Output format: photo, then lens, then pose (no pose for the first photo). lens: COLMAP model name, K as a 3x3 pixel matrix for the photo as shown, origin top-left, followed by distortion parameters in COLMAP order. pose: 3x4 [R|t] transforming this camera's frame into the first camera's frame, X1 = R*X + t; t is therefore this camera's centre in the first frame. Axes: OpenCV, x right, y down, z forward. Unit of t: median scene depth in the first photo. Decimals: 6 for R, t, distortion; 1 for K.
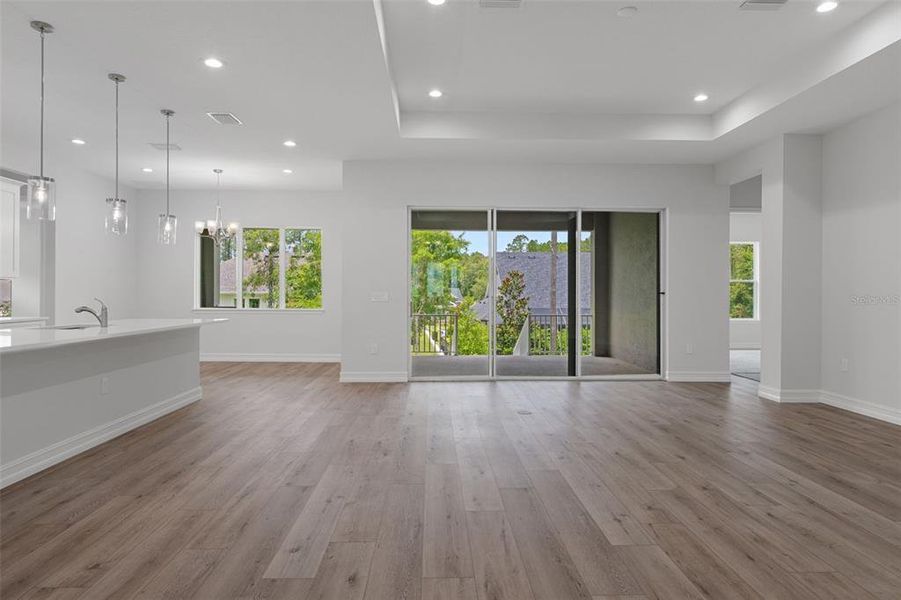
lens RADIAL K [[536.6, 0, 452.7], [0, 536.6, 313.3], [0, 0, 1]] dist [-0.001997, 0.001208]
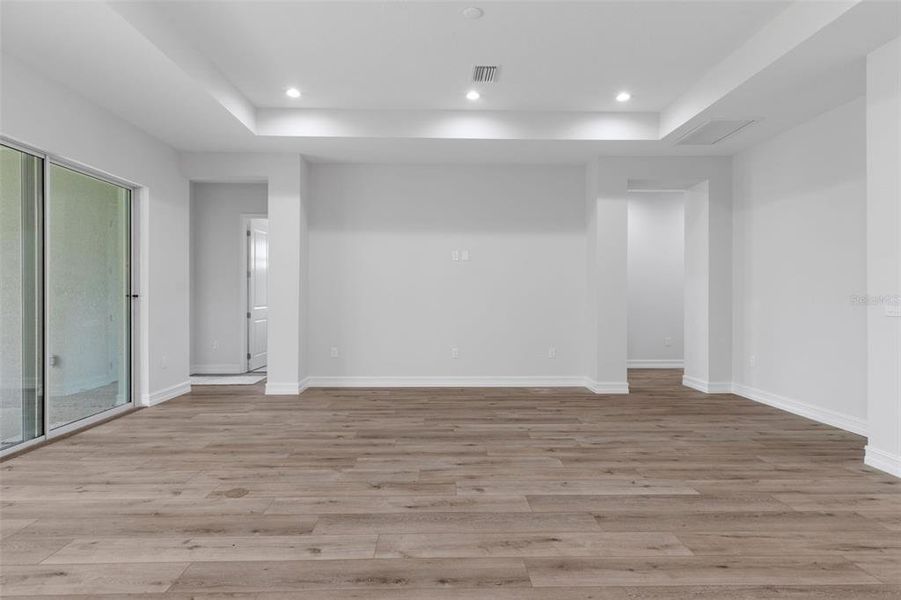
lens RADIAL K [[468.5, 0, 445.4], [0, 468.5, 299.0], [0, 0, 1]] dist [0.007814, -0.000515]
pose [[0.008701, -0.009722, 0.999915, -0.287848], [0.034479, 0.999361, 0.009417, -0.023532], [-0.999368, 0.034394, 0.009031, 0.547964]]
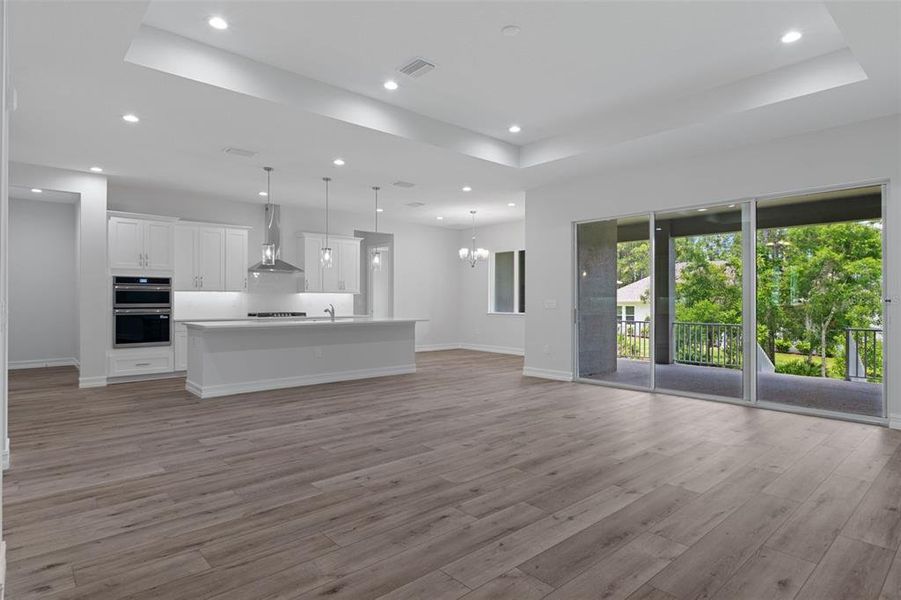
lens RADIAL K [[495.0, 0, 450.5], [0, 495.0, 300.0], [0, 0, 1]] dist [-0.001142, -0.000040]
pose [[0.644675, -0.002377, -0.764453, 0.520413], [-0.027872, 0.999257, -0.026612, -0.005255], [0.763949, 0.038463, 0.644130, 0.151023]]
